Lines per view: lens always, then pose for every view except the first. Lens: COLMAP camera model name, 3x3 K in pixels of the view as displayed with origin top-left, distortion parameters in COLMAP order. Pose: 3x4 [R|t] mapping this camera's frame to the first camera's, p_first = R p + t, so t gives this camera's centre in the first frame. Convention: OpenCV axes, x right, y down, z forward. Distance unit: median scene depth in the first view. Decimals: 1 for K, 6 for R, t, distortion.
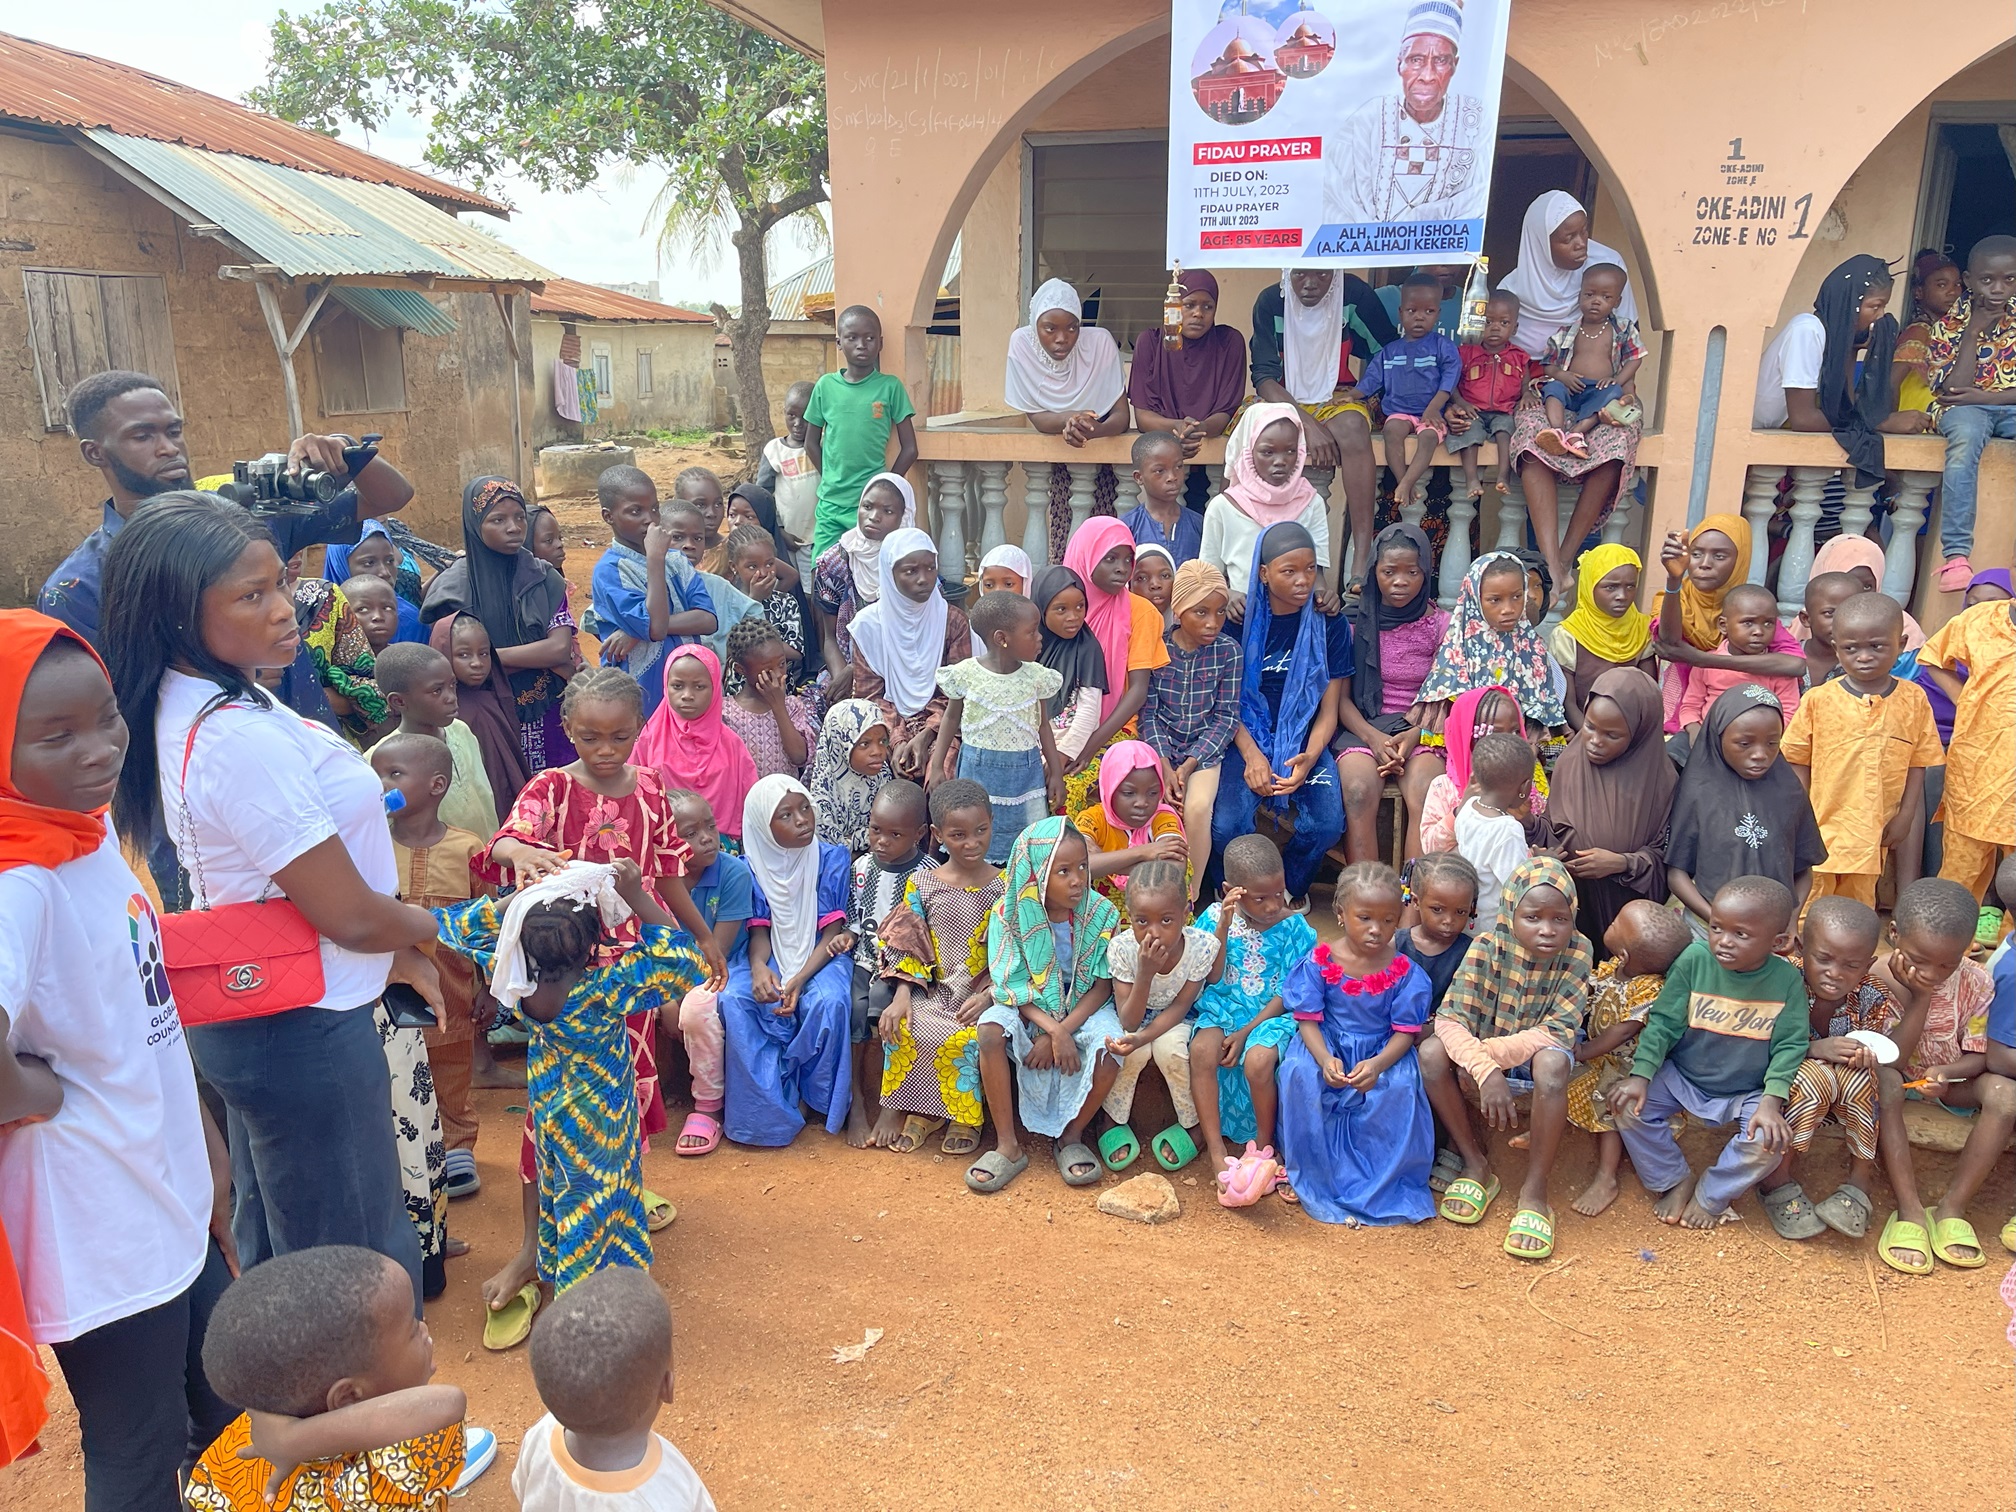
lens RADIAL K [[1511.5, 0, 1006.6], [0, 1511.5, 768.2], [0, 0, 1]] dist [0.073717, -0.088066]
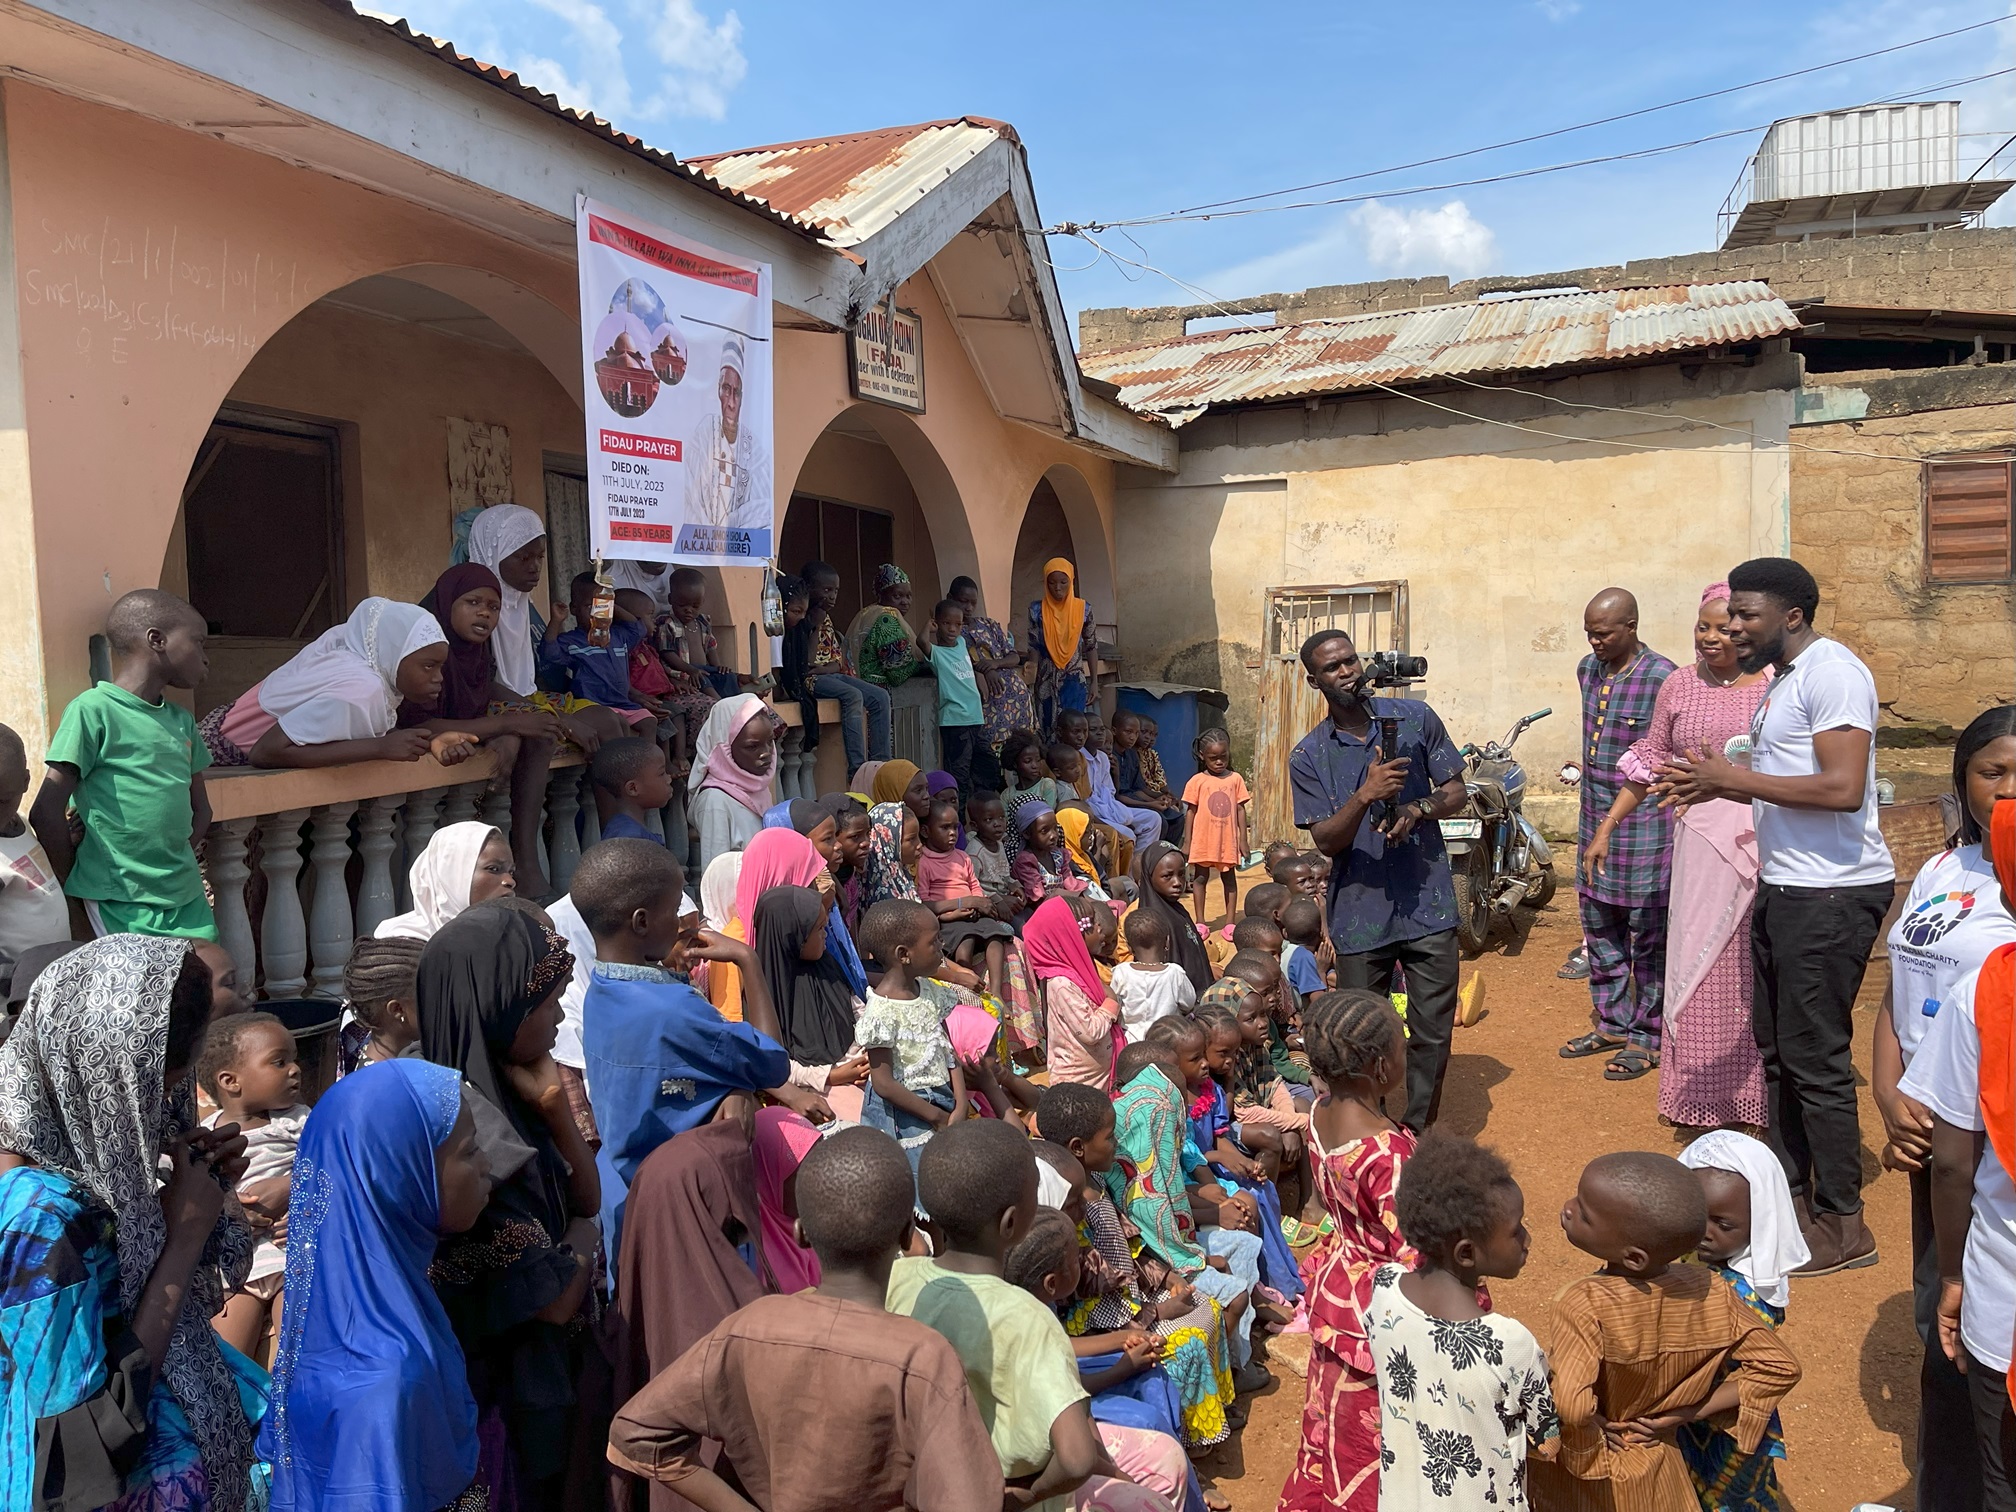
lens RADIAL K [[1512.2, 0, 1016.8], [0, 1512.2, 741.1], [0, 0, 1]] dist [0.073607, -0.101103]
pose [[0.101248, -0.080011, 0.991639, -0.764280], [0.287259, 0.956657, 0.047859, -0.200186], [-0.952487, 0.280011, 0.119844, 0.698594]]
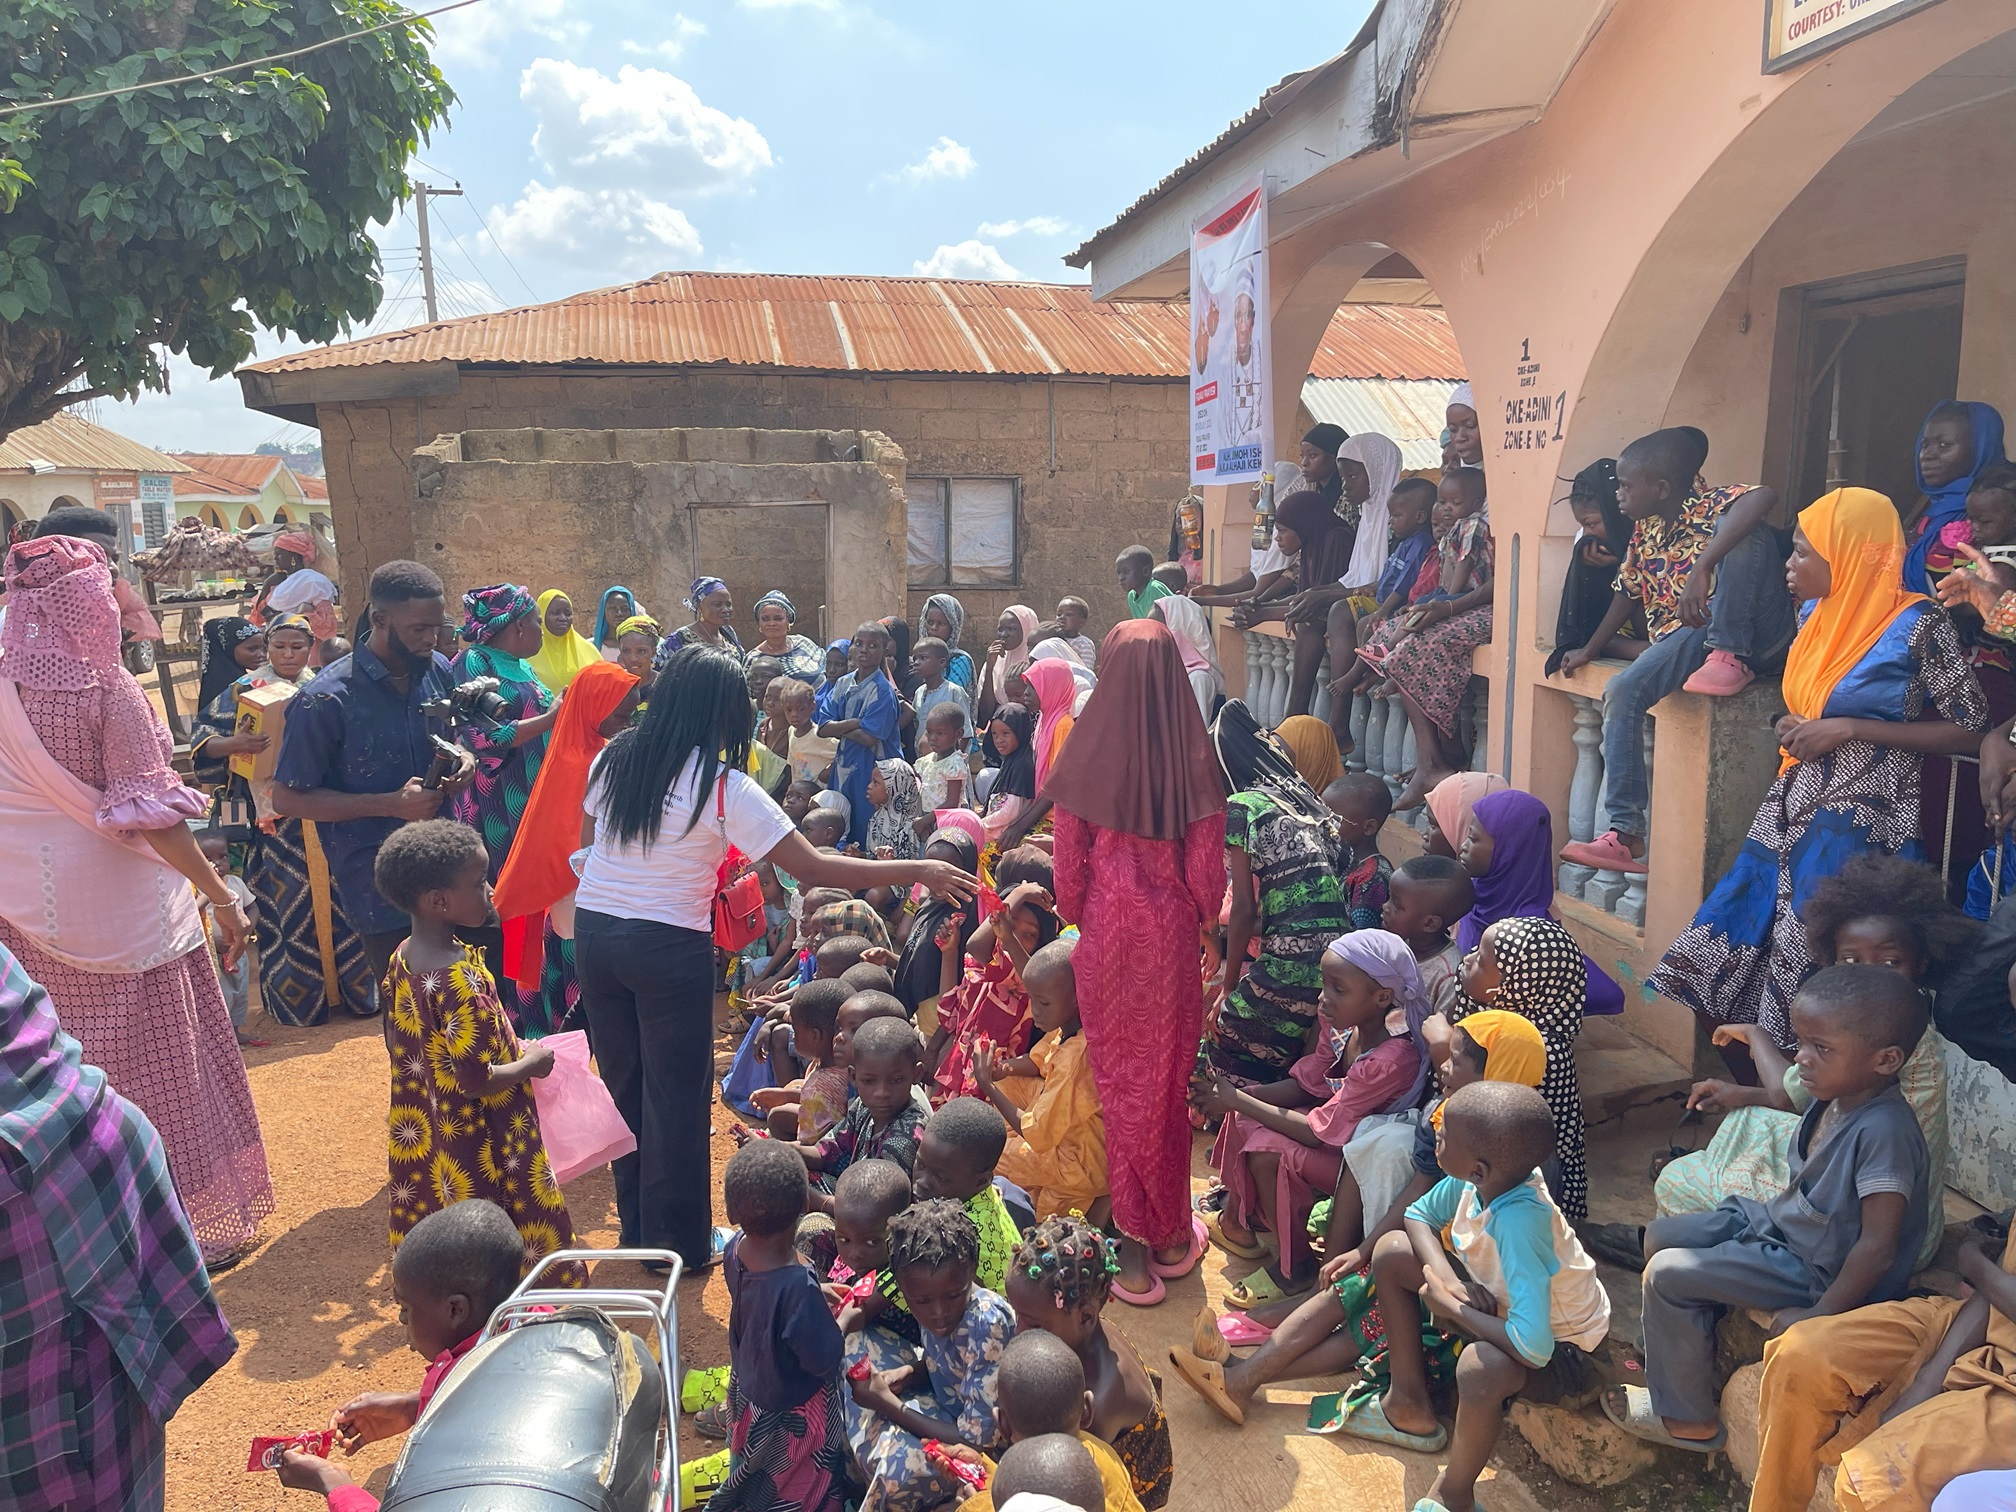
lens RADIAL K [[1547.8, 0, 1009.0], [0, 1547.8, 769.7], [0, 0, 1]] dist [0.033352, -0.009125]
pose [[0.412601, 0.143930, -0.899469, 1.248042], [-0.227482, 0.972432, 0.051255, -0.132789], [0.882050, 0.183465, 0.433968, 0.360424]]
